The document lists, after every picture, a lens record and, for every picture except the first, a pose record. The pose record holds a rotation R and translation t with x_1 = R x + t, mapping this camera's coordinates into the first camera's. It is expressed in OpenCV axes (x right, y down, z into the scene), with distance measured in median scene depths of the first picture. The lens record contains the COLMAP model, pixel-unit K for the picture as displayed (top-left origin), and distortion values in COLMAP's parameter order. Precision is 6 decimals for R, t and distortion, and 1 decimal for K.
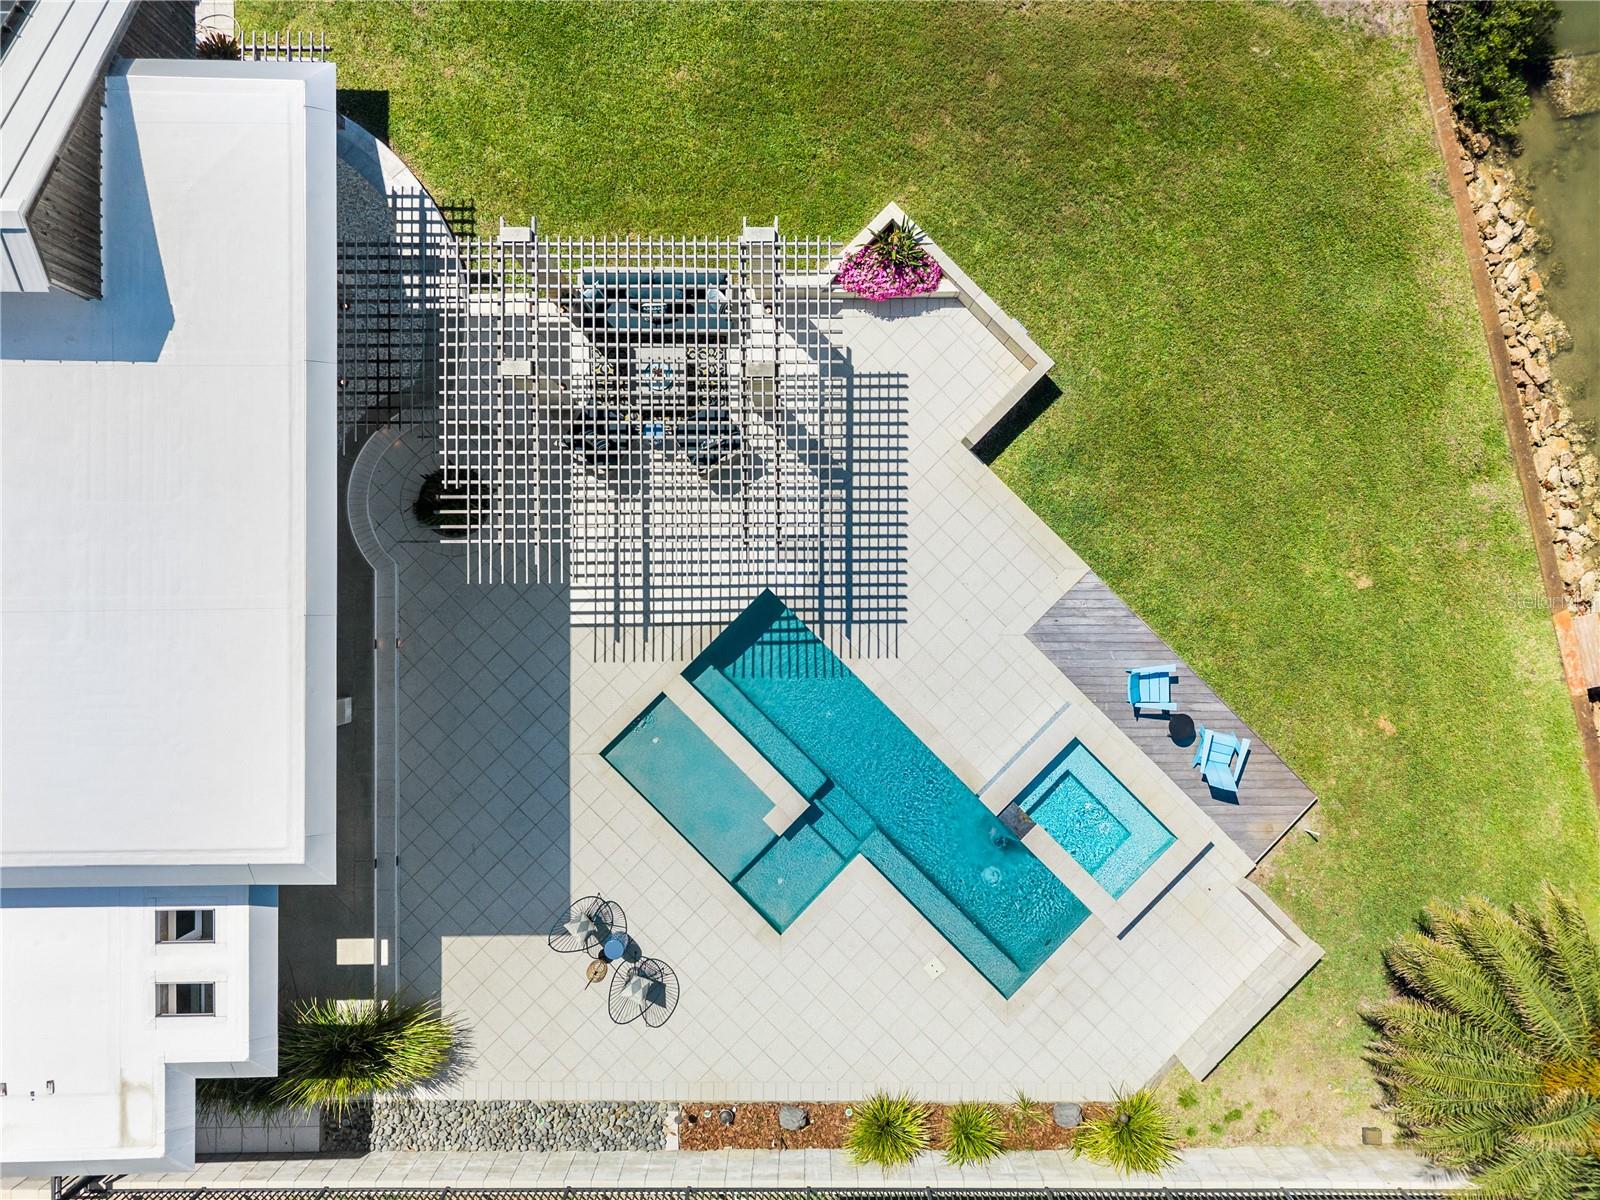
lens RADIAL K [[1126.5, 0, 800.0], [0, 1126.5, 600.0], [0, 0, 1]] dist [0.009153, -0.002280]
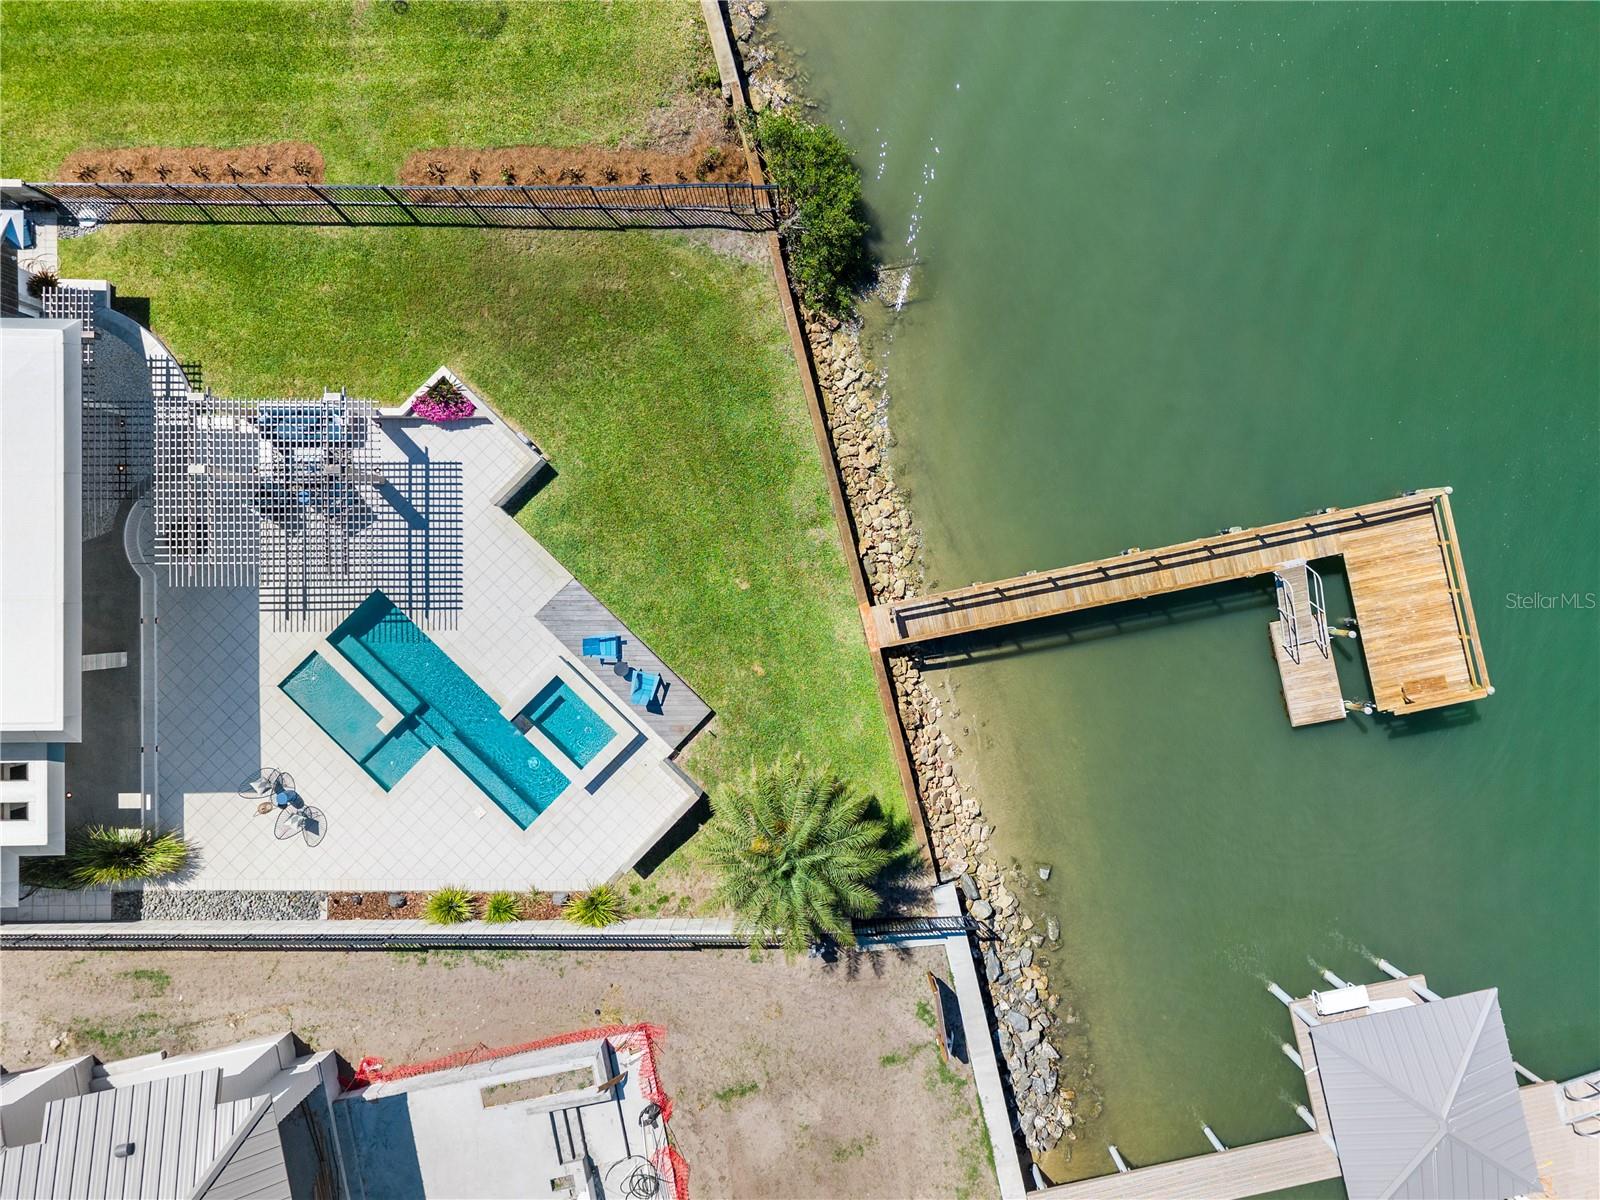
lens RADIAL K [[1070.6, 0, 800.0], [0, 1070.6, 600.0], [0, 0, 1]] dist [0.016154, -0.019205]
pose [[0.999714, 0.001614, 0.023875, 0.568630], [-0.001655, 0.999997, 0.001692, 0.002914], [-0.023872, -0.001731, 0.999714, -0.635632]]
